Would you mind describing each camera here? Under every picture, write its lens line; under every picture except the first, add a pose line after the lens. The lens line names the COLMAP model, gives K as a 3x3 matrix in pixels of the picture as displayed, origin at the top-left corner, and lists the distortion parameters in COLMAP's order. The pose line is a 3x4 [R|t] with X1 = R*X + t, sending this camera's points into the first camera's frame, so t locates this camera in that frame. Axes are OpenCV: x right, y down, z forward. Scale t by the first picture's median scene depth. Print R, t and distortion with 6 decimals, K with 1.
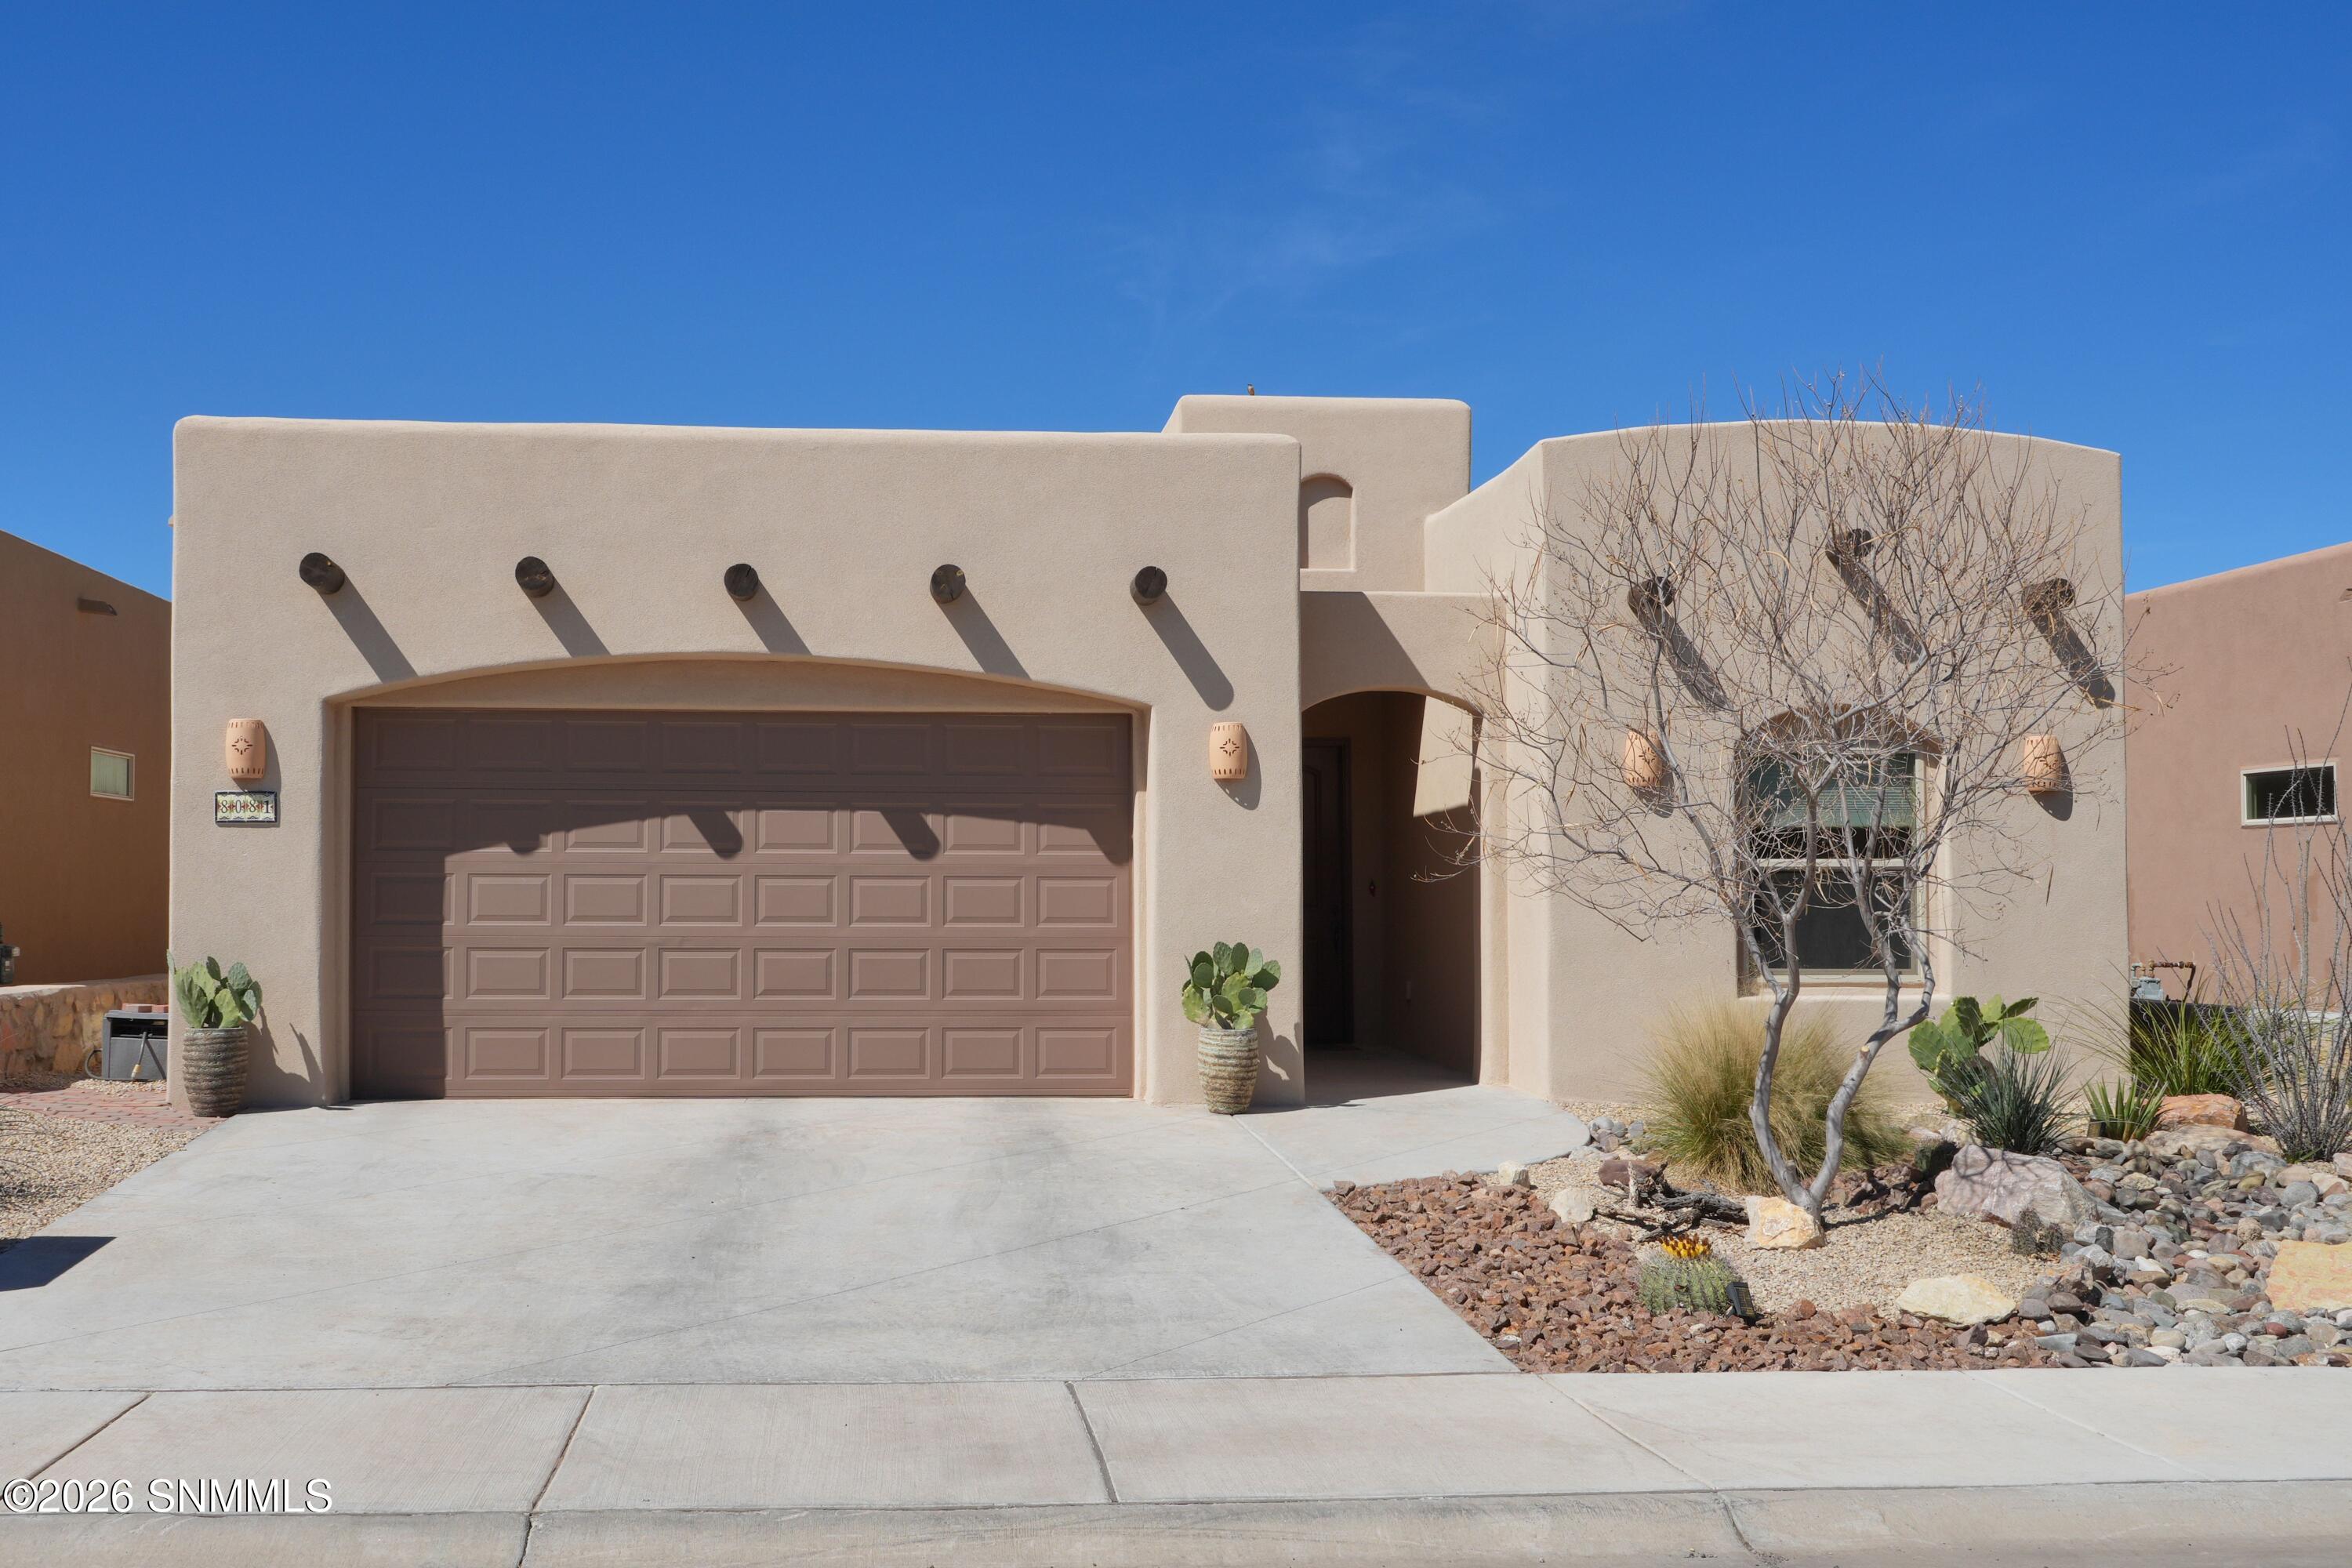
lens RADIAL K [[2760.0, 0, 1176.0], [0, 2760.0, 784.0], [0, 0, 1]] dist [0.018444, 0.016035]
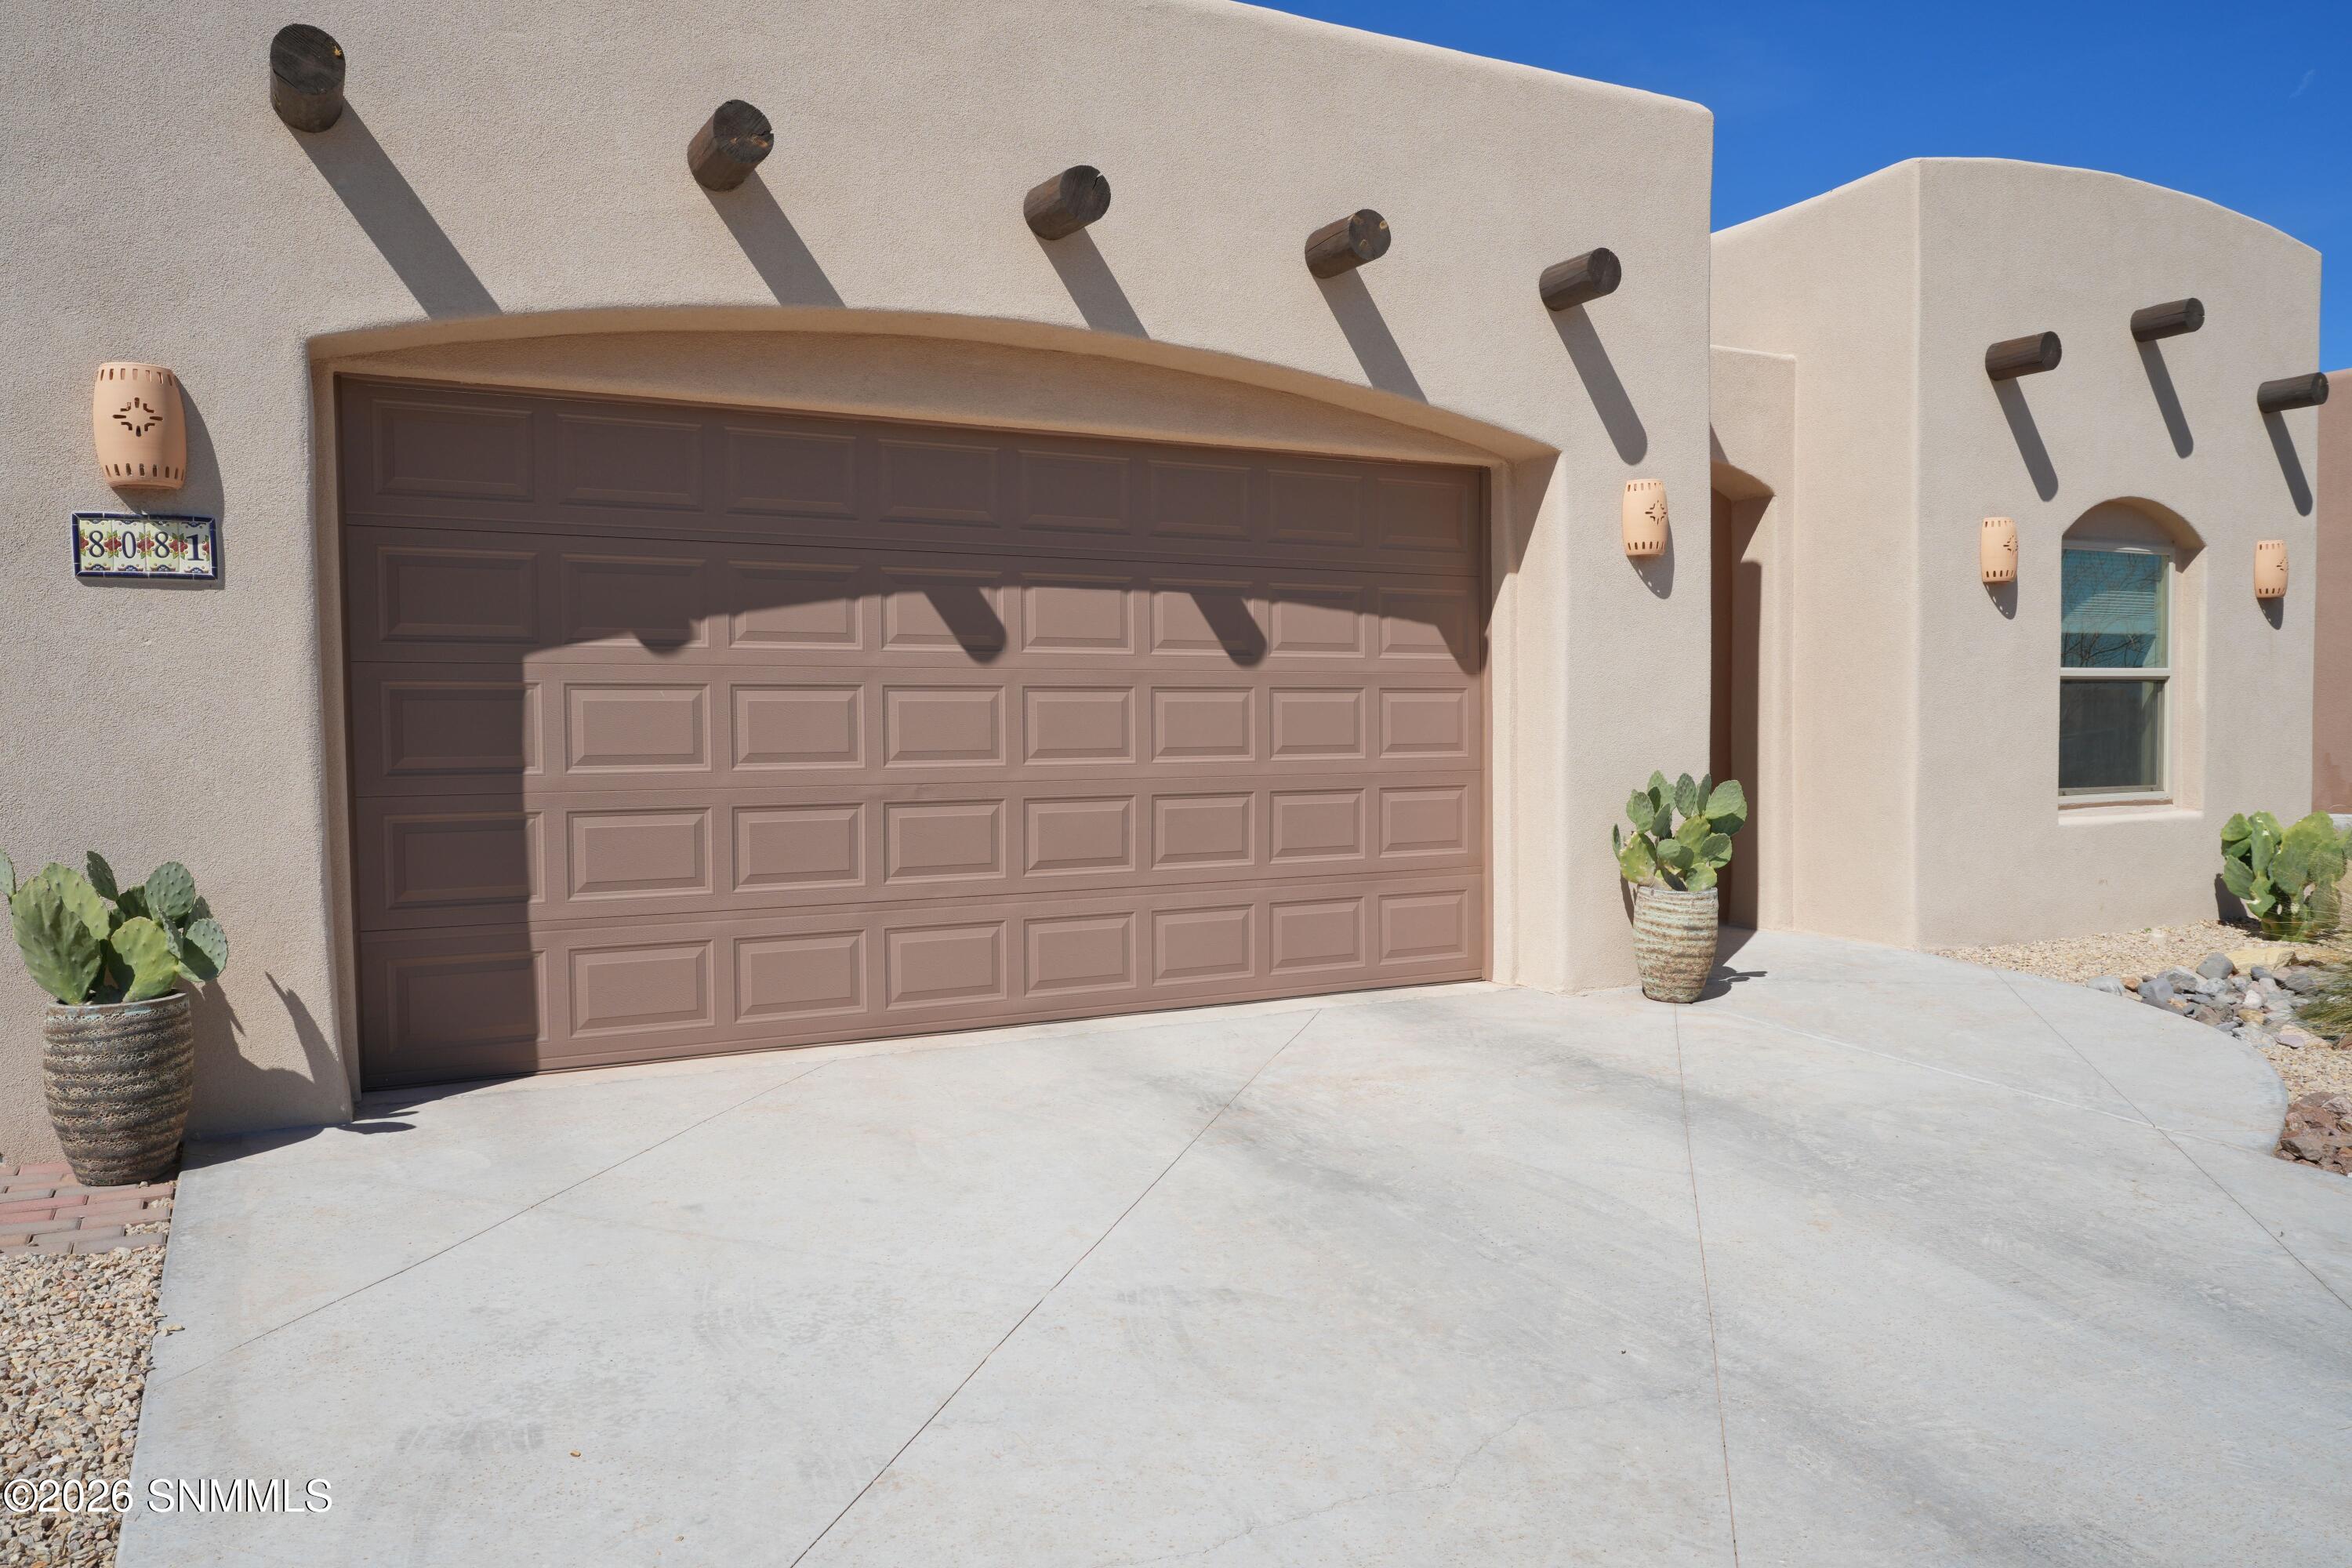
lens RADIAL K [[1678.6, 0, 1176.0], [0, 1678.6, 784.0], [0, 0, 1]] dist [0.008405, -0.003432]
pose [[0.910606, -0.025509, 0.412488, -0.287076], [-0.004836, 0.997367, 0.072354, 0.027457], [-0.413248, -0.067881, 0.908085, 0.632453]]
